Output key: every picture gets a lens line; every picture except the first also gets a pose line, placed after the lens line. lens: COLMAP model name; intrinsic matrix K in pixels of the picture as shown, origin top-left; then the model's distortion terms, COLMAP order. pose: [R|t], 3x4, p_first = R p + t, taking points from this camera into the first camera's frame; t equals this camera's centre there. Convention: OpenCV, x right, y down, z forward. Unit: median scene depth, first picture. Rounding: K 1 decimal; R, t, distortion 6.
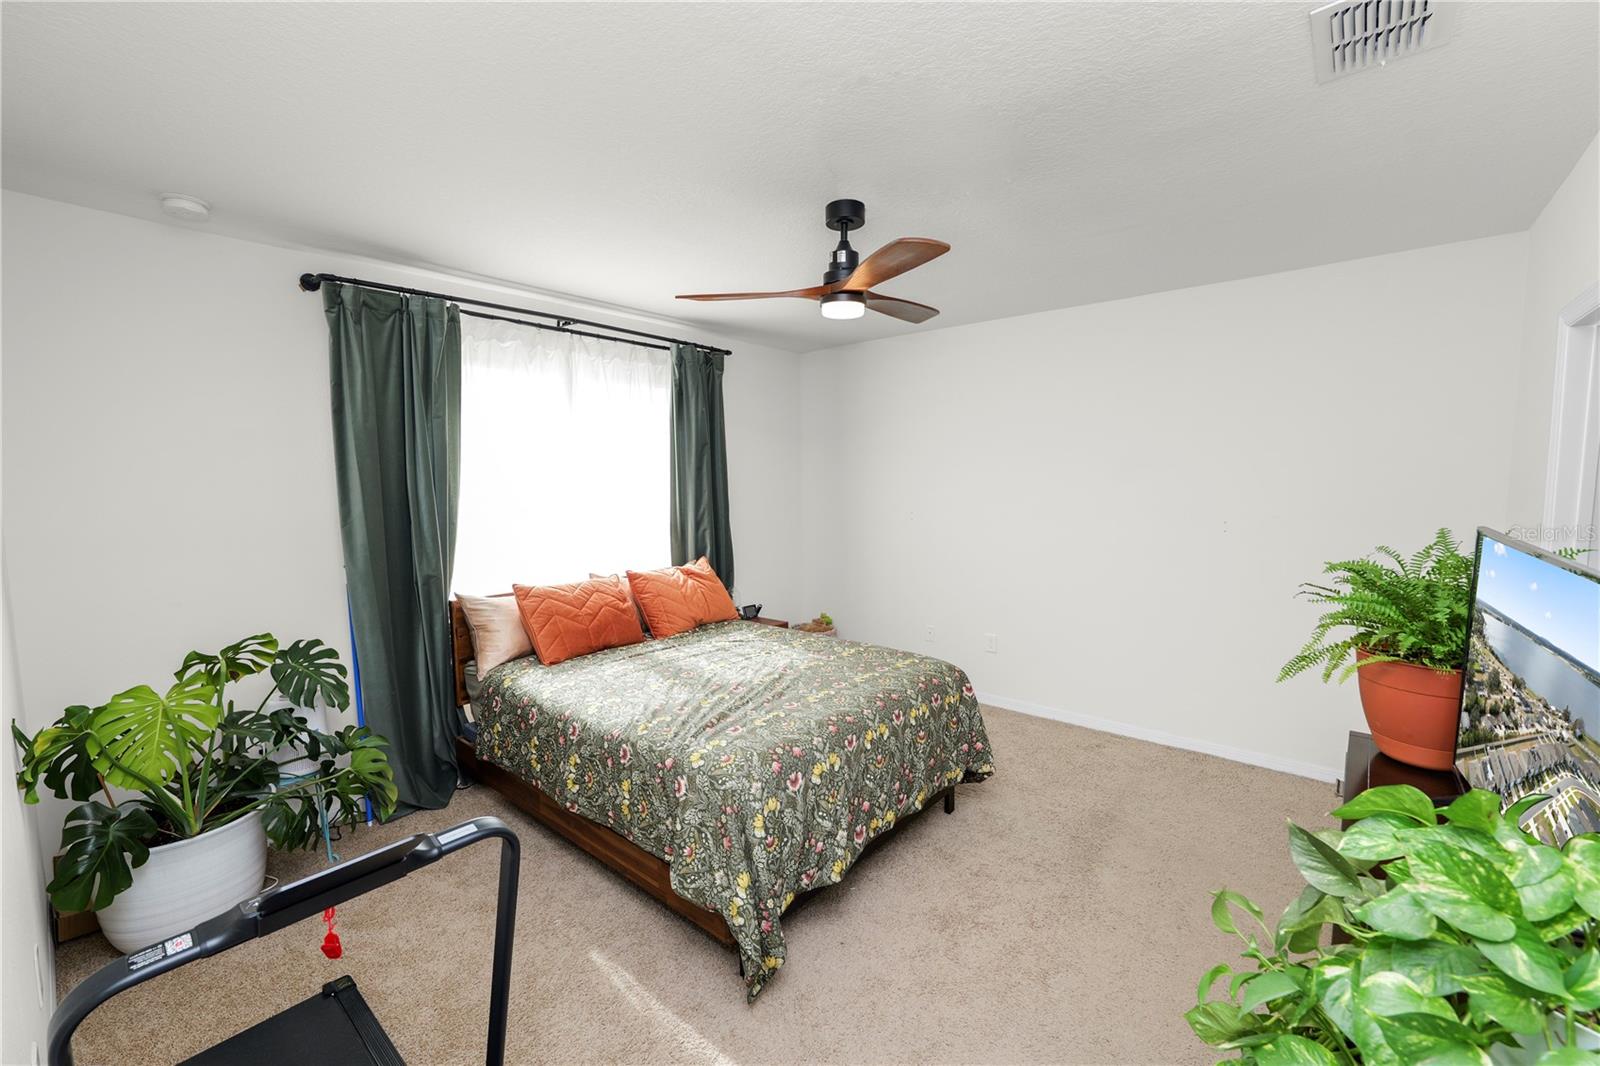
lens RADIAL K [[652.1, 0, 800.1], [0, 652.1, 531.3], [0, 0, 1]] dist [-0.011741, 0.000549]
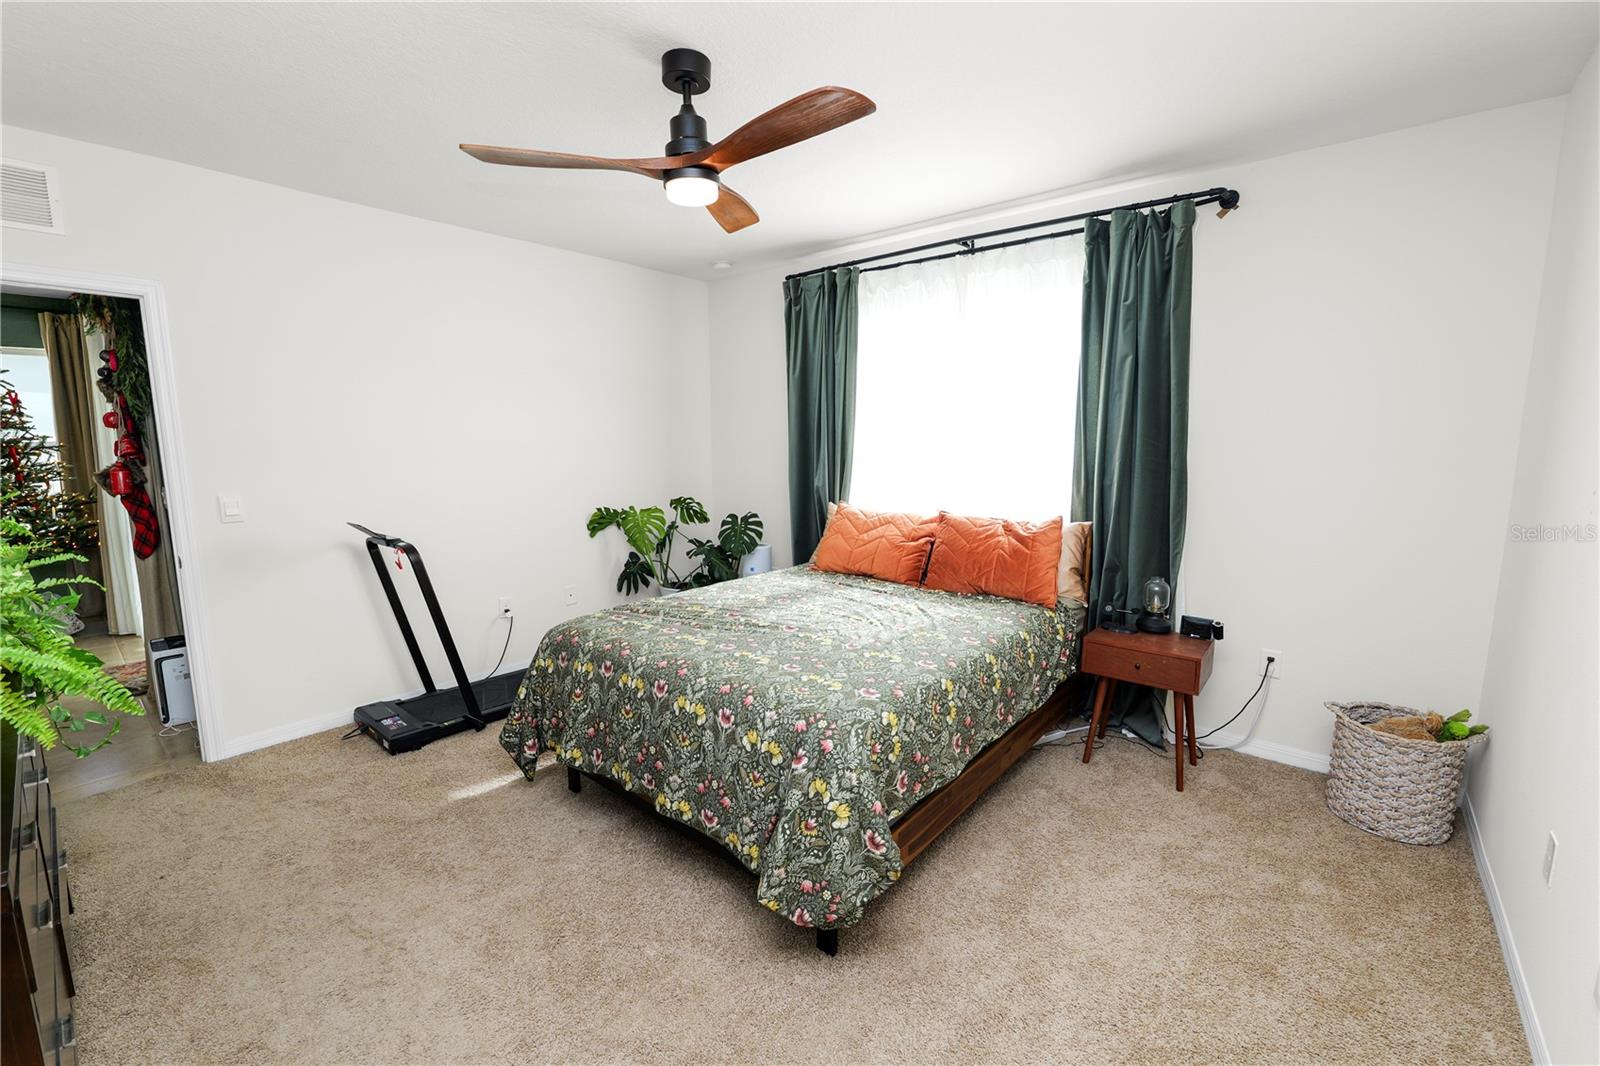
lens RADIAL K [[652.1, 0, 800.1], [0, 652.1, 531.3], [0, 0, 1]] dist [-0.011741, 0.000549]
pose [[0.005139, 0.154170, -0.988031, 0.781800], [-0.080114, 0.984932, 0.153269, -0.043594], [0.996772, 0.078368, 0.017413, 0.956510]]
